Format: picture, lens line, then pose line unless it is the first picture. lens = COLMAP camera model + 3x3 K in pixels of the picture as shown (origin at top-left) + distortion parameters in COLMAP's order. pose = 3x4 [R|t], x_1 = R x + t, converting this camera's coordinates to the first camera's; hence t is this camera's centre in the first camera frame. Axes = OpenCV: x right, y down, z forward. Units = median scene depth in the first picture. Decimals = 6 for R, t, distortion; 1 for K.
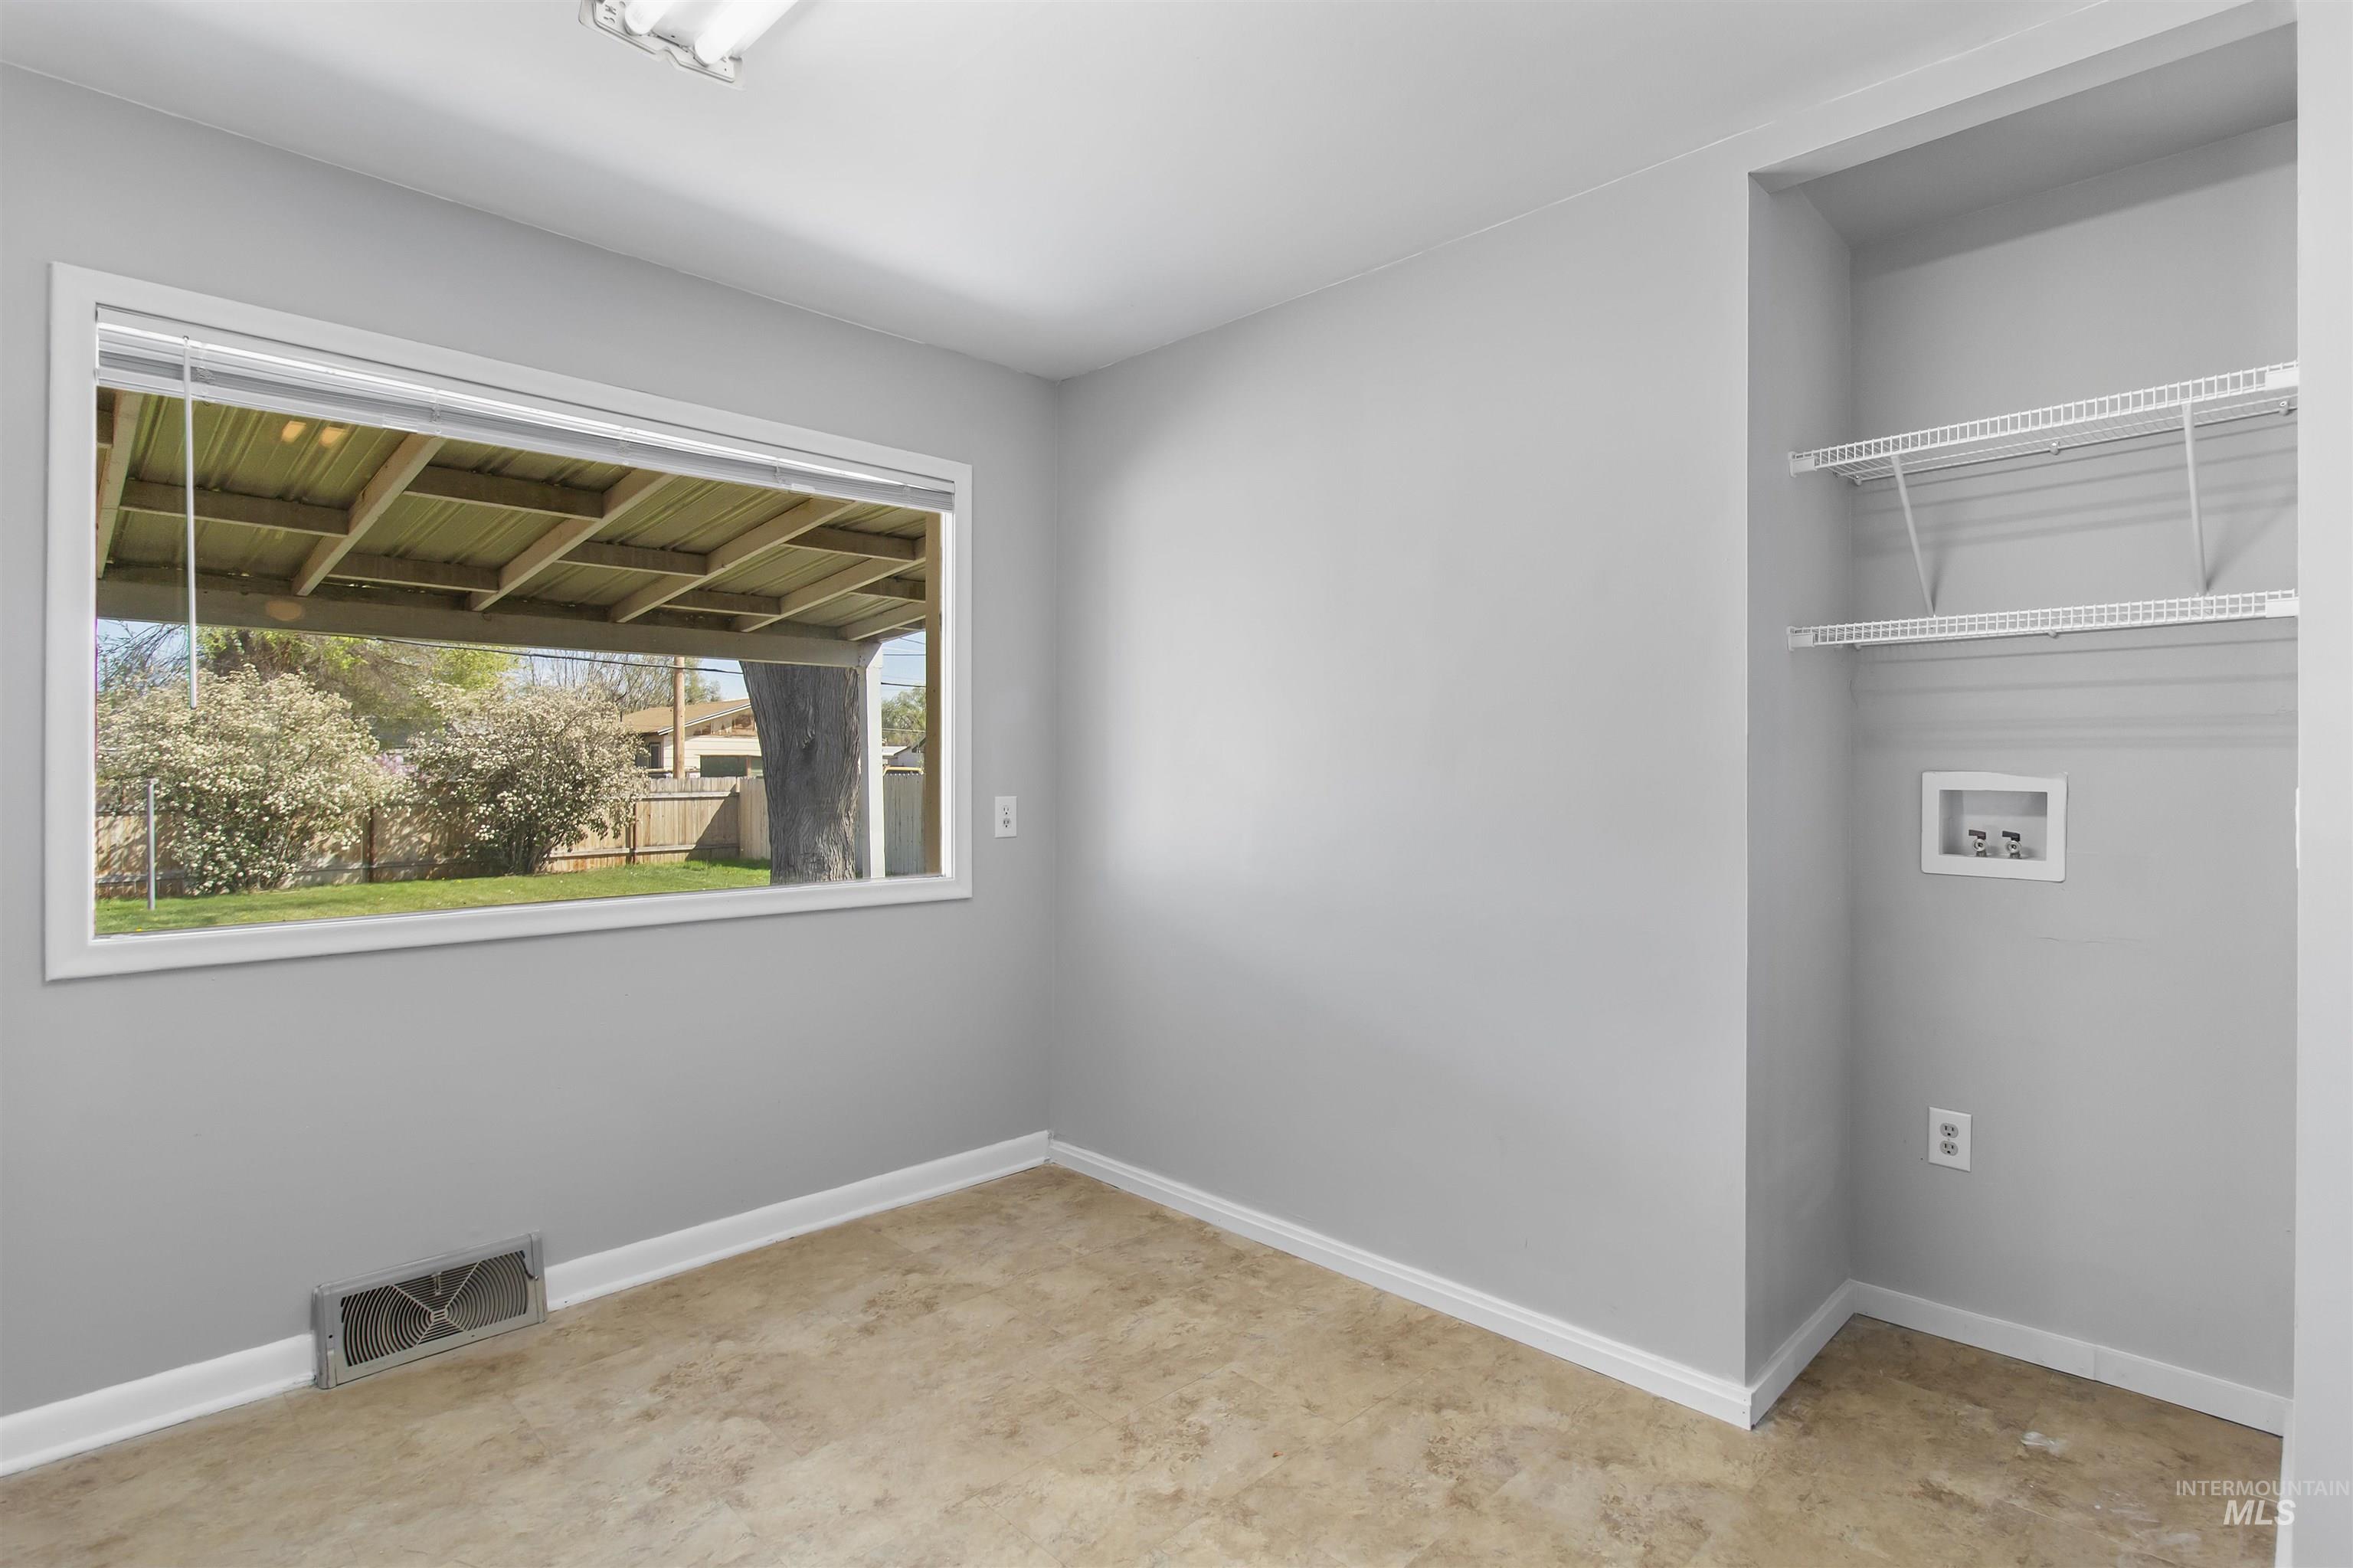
lens RADIAL K [[1170.7, 0, 1184.8], [0, 1170.7, 782.3], [0, 0, 1]] dist [-0.003117, -0.001872]
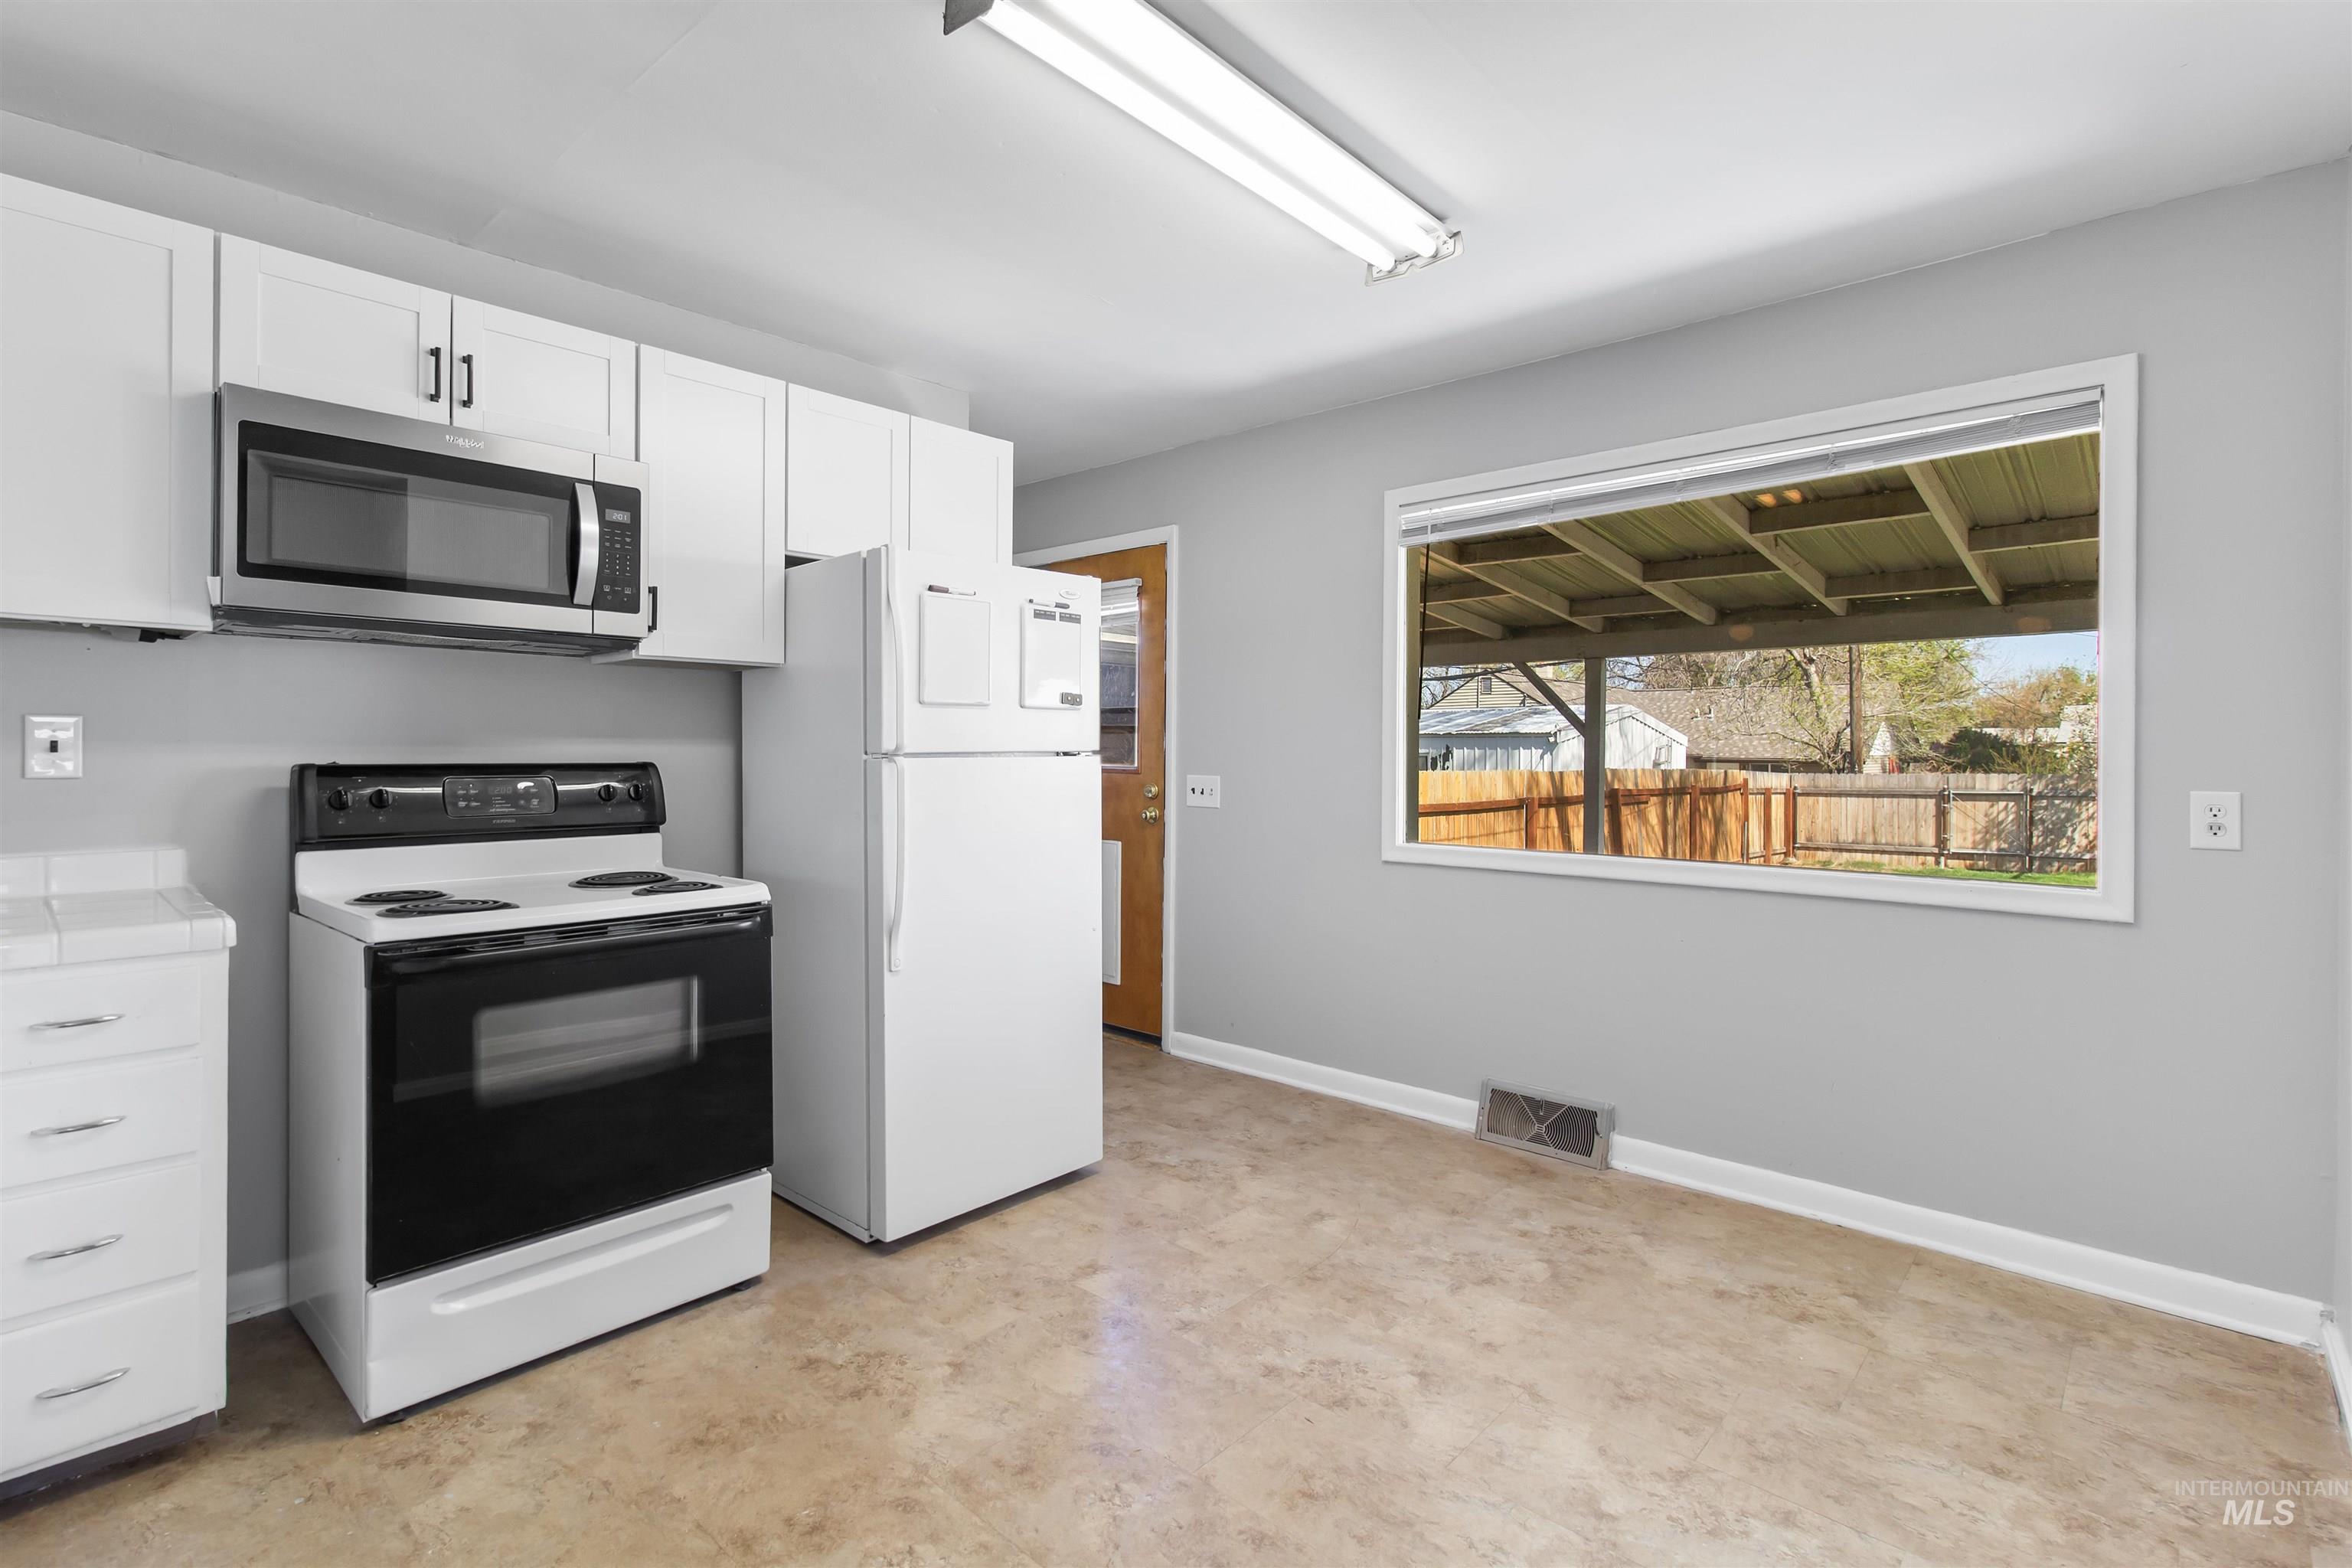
lens RADIAL K [[1085.4, 0, 1185.3], [0, 1085.4, 752.9], [0, 0, 1]] dist [0.000470, -0.000292]
pose [[0.043133, -0.001208, -0.999069, 0.655230], [-0.016145, 0.999868, -0.001906, -0.000269], [0.998939, 0.016213, 0.043108, 0.468640]]
